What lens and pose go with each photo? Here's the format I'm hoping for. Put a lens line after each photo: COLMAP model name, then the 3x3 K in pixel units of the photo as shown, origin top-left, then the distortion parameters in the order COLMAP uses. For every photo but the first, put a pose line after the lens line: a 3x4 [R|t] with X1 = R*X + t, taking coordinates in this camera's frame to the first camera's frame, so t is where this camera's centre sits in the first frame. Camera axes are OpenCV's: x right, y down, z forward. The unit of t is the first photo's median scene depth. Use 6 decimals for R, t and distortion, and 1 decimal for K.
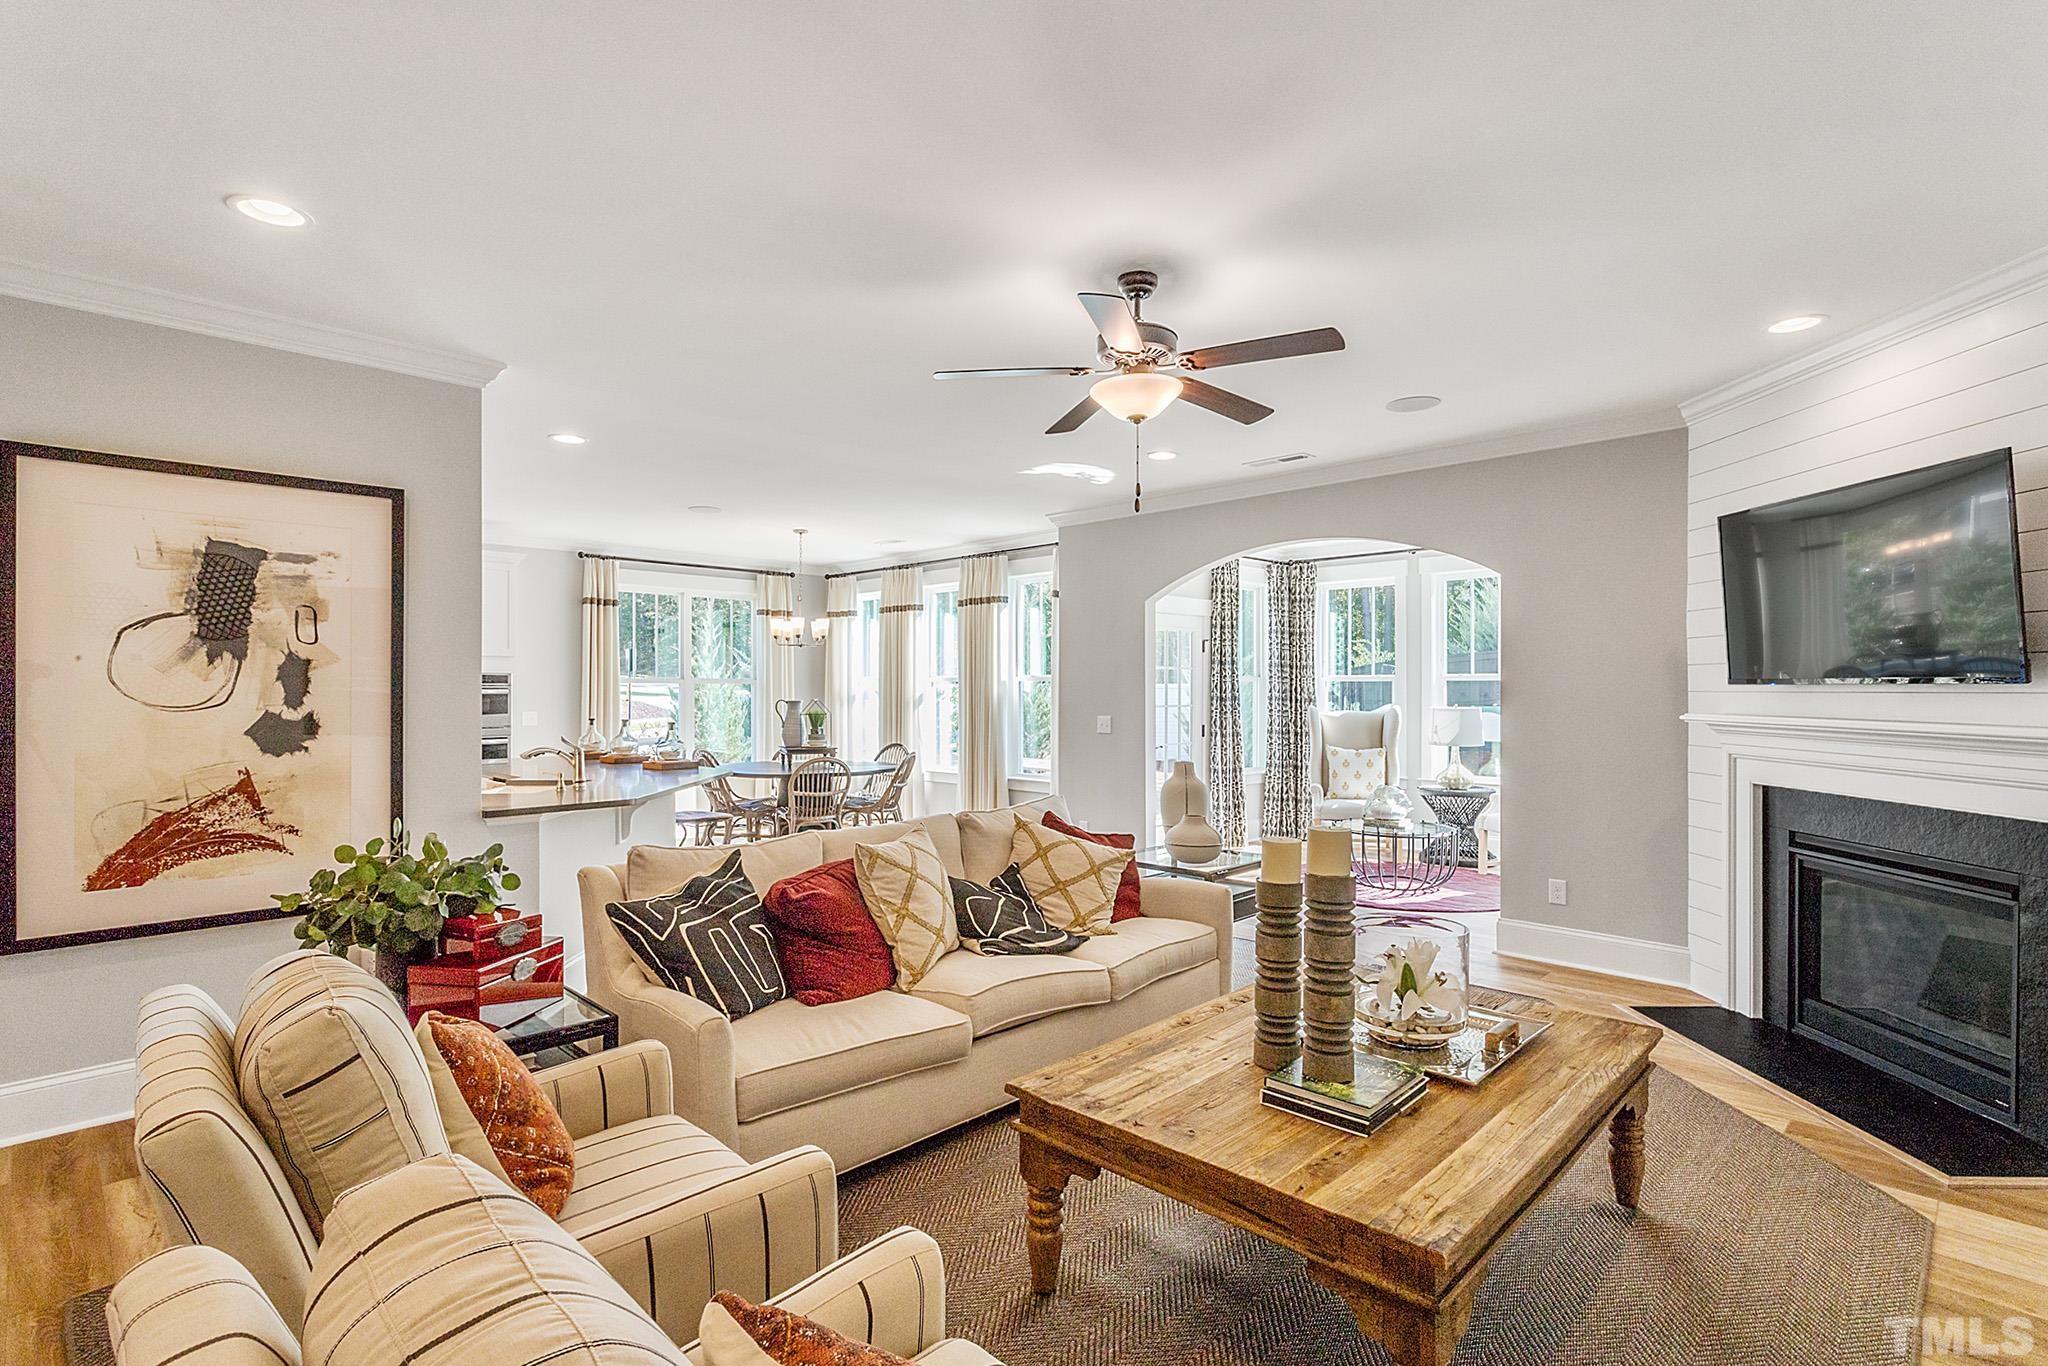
lens RADIAL K [[986.9, 0, 1019.1], [0, 986.9, 688.9], [0, 0, 1]] dist [0.003910, 0.000243]
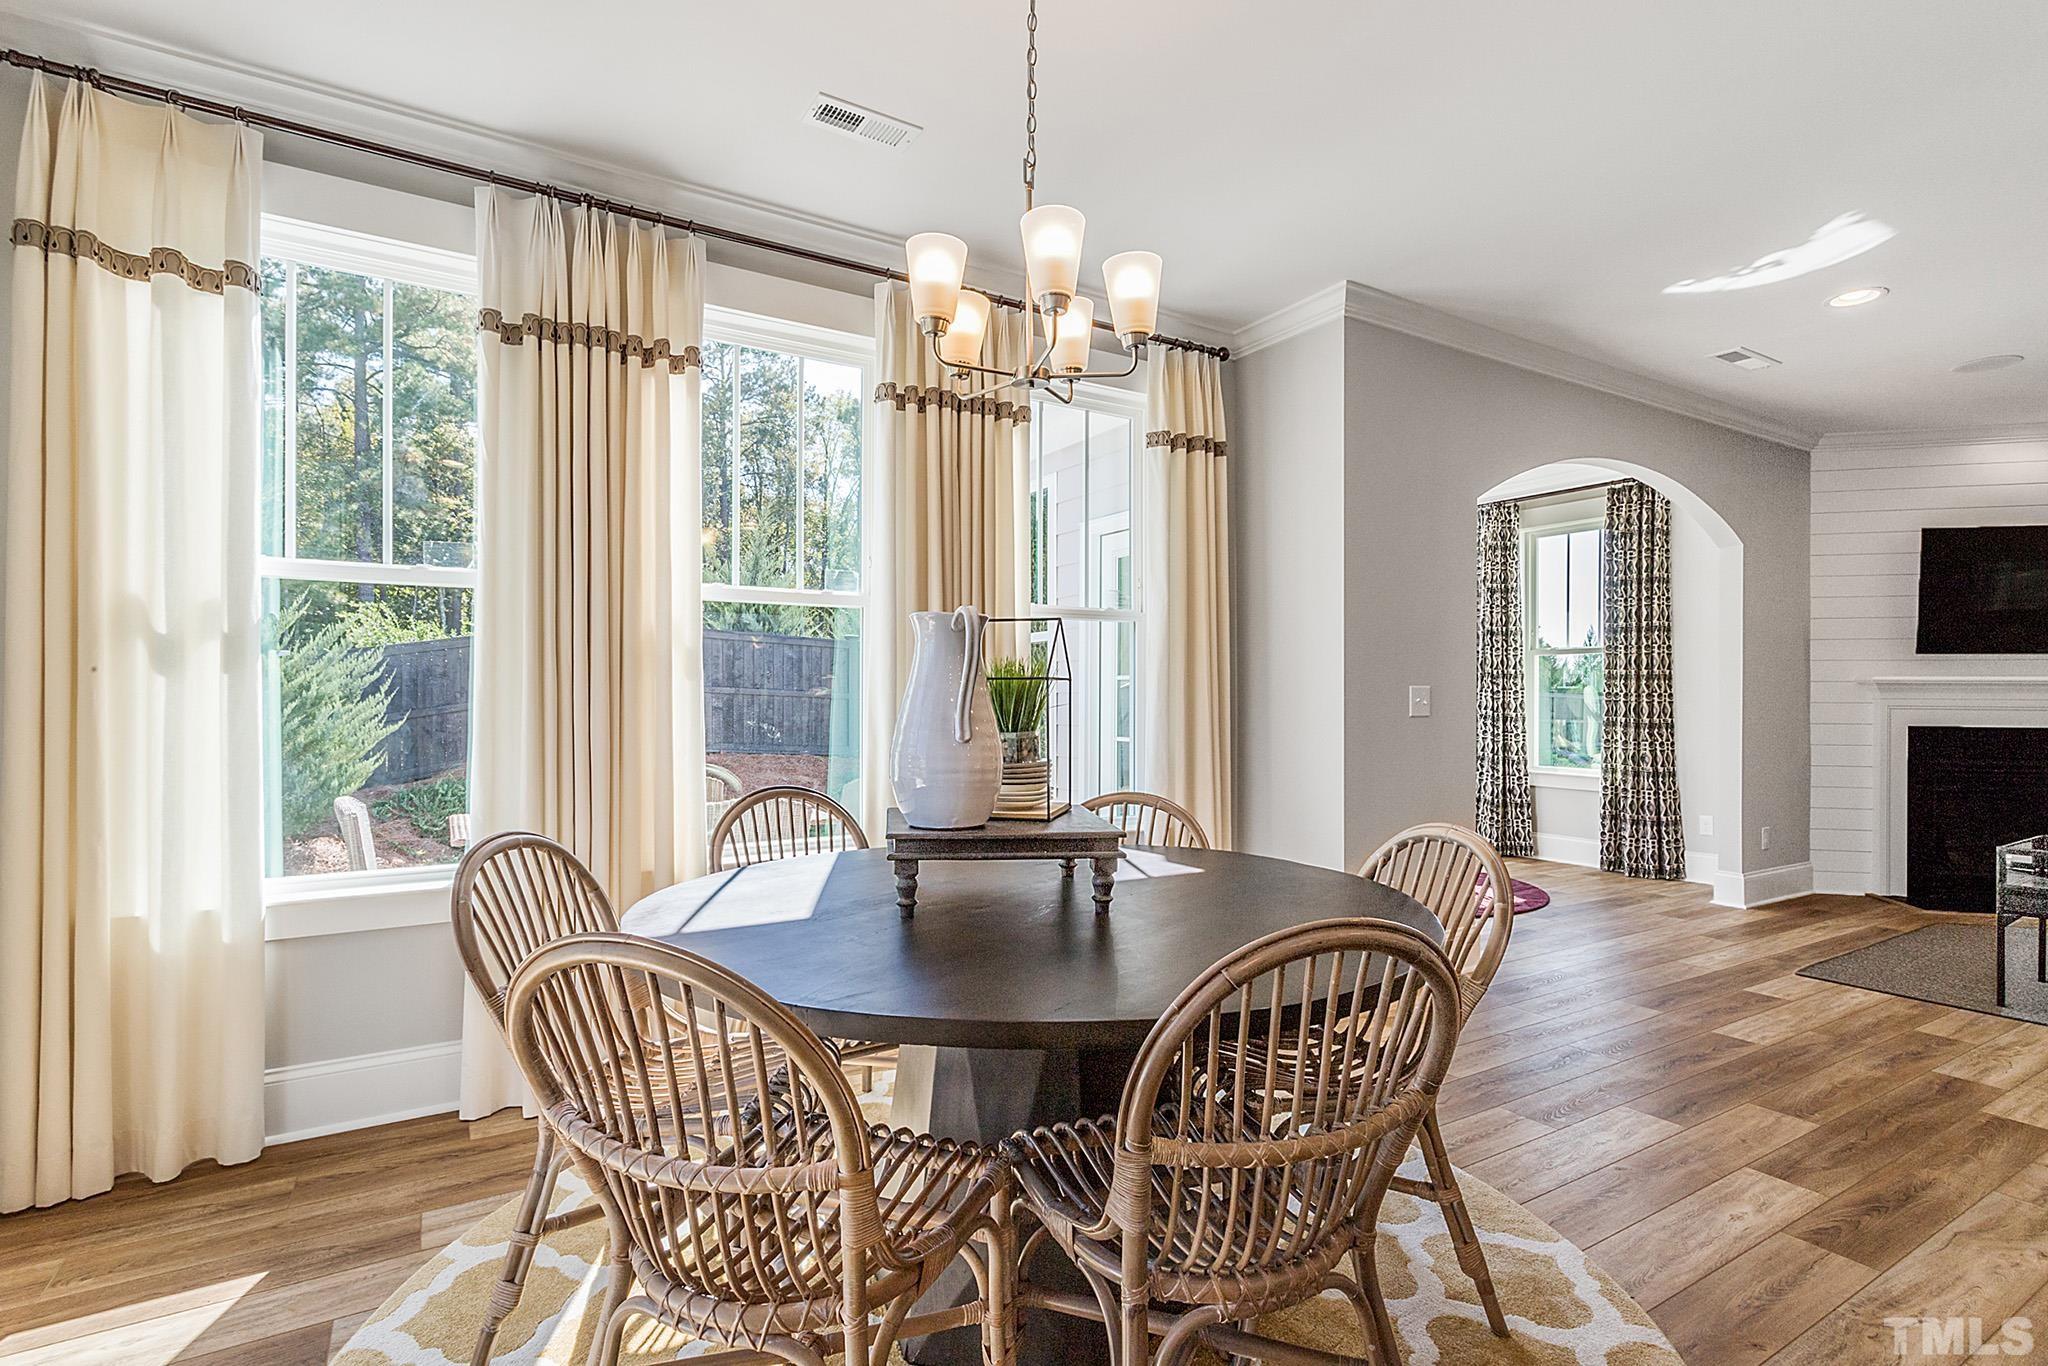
lens RADIAL K [[986.9, 0, 1034.9], [0, 986.9, 686.6], [0, 0, 1]] dist [0.003910, 0.000243]
pose [[0.234502, 0.003466, 0.972109, -0.825942], [-0.007649, 0.999969, -0.001720, 0.048513], [-0.972086, -0.007032, 0.234521, 1.733294]]
